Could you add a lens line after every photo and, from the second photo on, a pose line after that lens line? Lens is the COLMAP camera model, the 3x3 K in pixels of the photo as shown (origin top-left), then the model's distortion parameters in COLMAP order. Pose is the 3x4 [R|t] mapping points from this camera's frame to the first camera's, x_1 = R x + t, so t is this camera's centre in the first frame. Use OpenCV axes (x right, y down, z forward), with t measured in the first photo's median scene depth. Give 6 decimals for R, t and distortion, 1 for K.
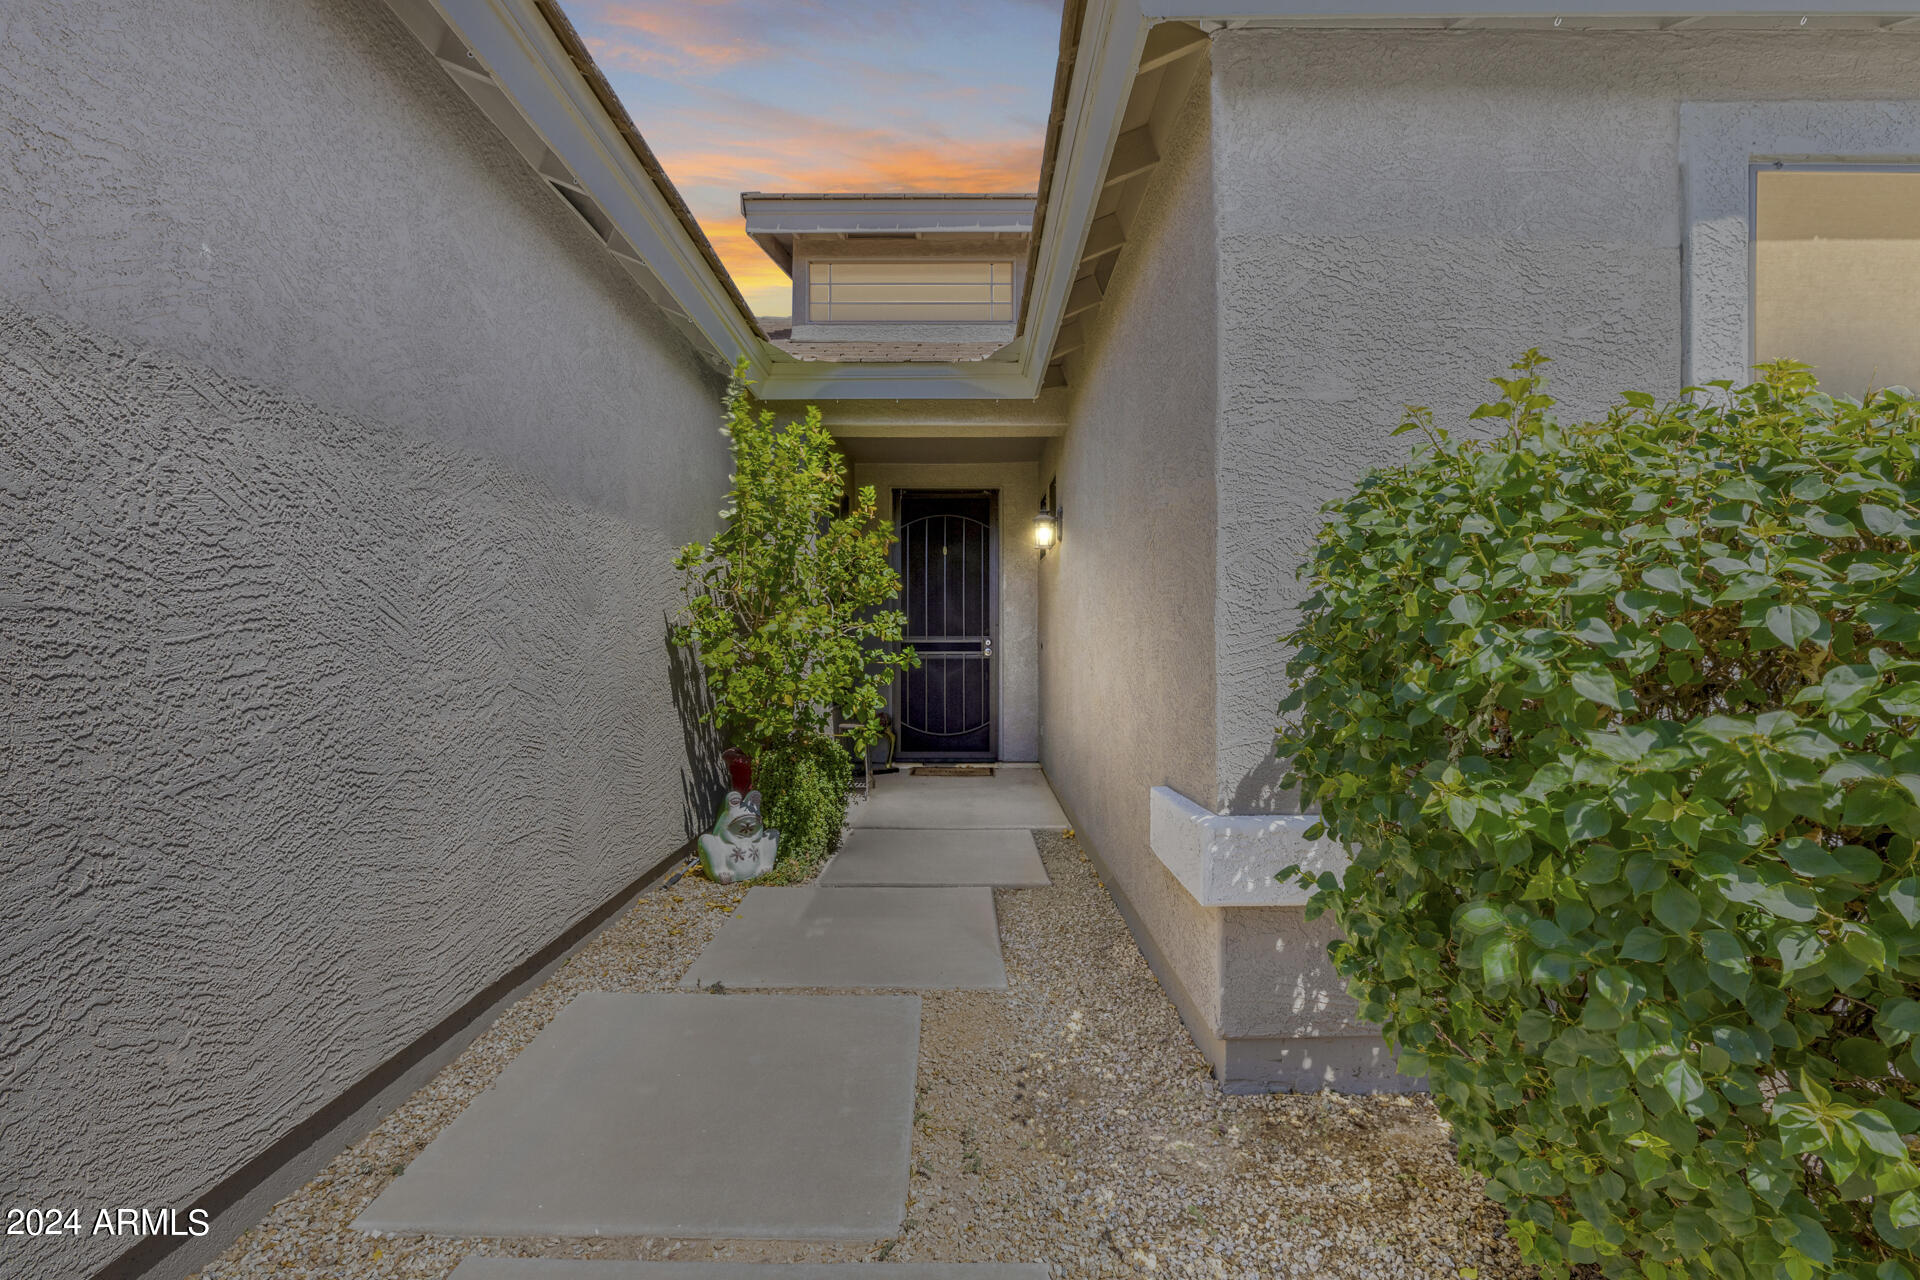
lens RADIAL K [[898.8, 0, 960.0], [0, 898.8, 640.0], [0, 0, 1]] dist [-0.000002, -0.000004]
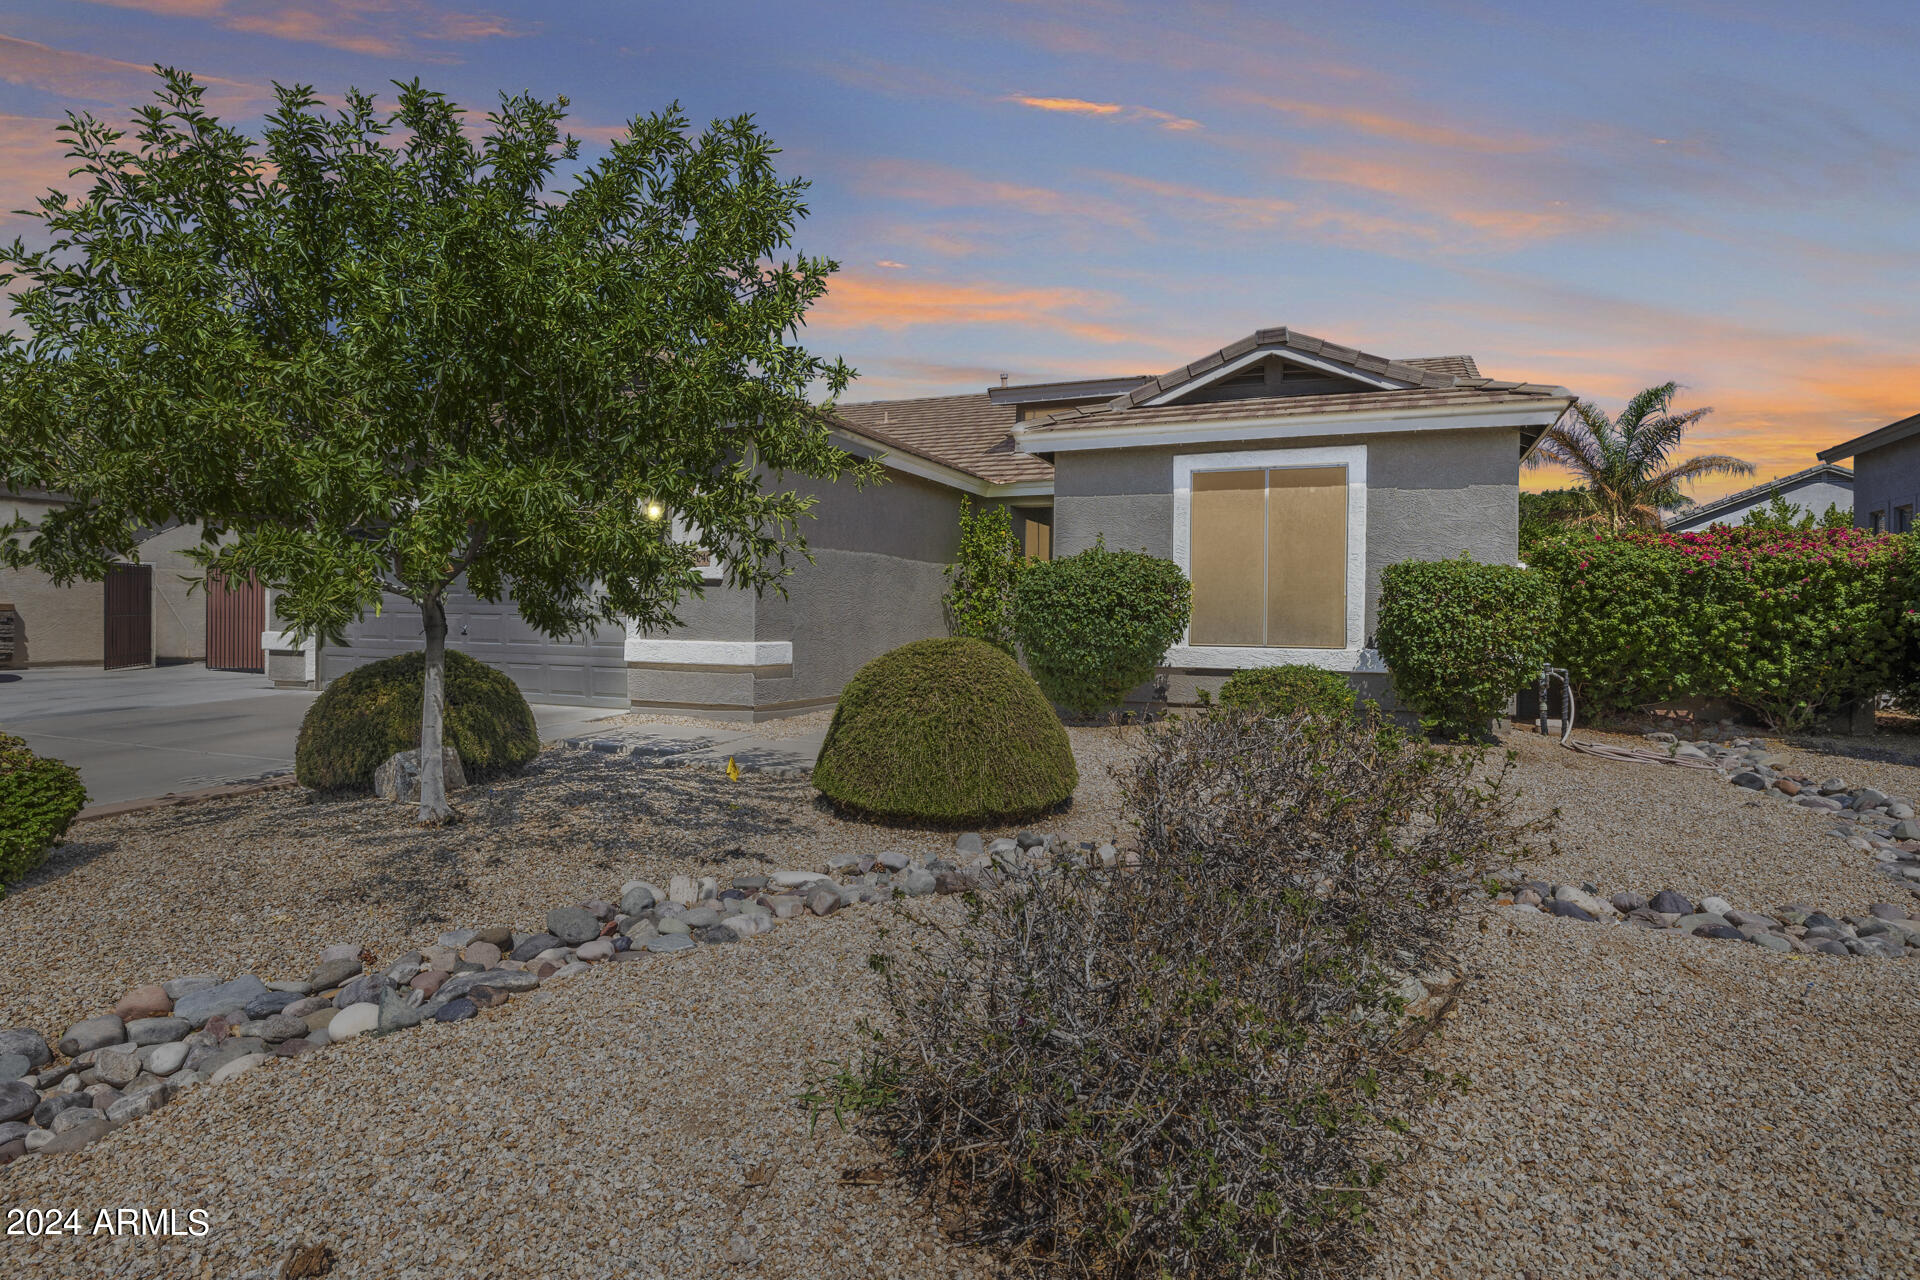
lens RADIAL K [[1019.4, 0, 958.5], [0, 1019.4, 628.2], [0, 0, 1]] dist [0.000225, -0.000437]
pose [[0.925777, 0.010222, -0.377931, 1.122104], [-0.007491, 0.999934, 0.008696, 0.073020], [0.377995, -0.005220, 0.925793, -2.323602]]
